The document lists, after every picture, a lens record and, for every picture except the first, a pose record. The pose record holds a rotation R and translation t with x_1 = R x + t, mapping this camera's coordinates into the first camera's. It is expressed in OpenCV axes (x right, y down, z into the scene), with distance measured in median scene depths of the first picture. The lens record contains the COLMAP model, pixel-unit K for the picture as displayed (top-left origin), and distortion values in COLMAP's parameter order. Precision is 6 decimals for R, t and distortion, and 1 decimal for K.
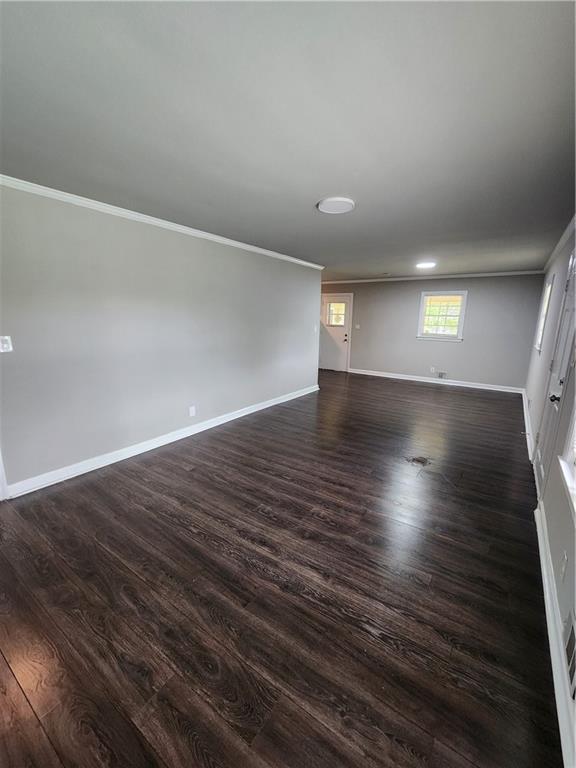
lens RADIAL K [[305.7, 0, 308.3], [0, 305.7, 398.0], [0, 0, 1]] dist [-0.008998, -0.000046]
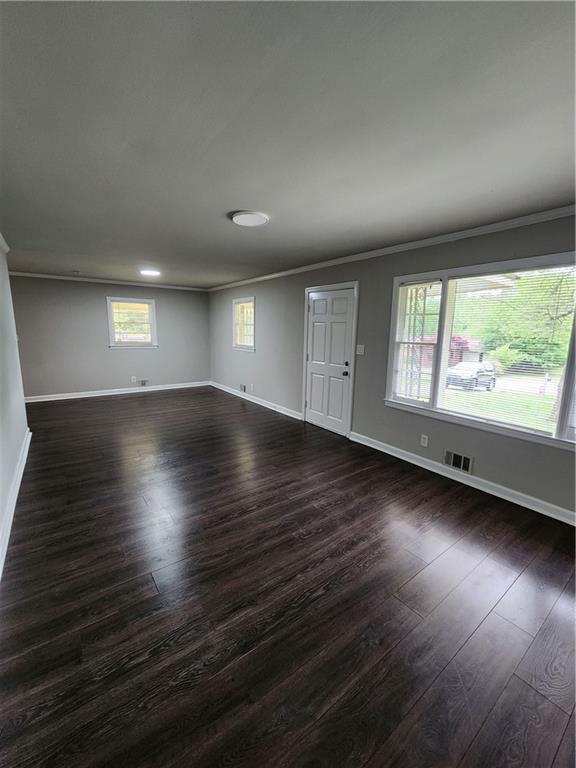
lens RADIAL K [[319.0, 0, 285.0], [0, 319.0, 379.8], [0, 0, 1]] dist [-0.001726, -0.002023]
pose [[0.354457, -0.157150, 0.921772, -0.826132], [0.229624, 0.970220, 0.077110, -0.146696], [-0.906440, 0.184329, 0.379986, 0.501156]]
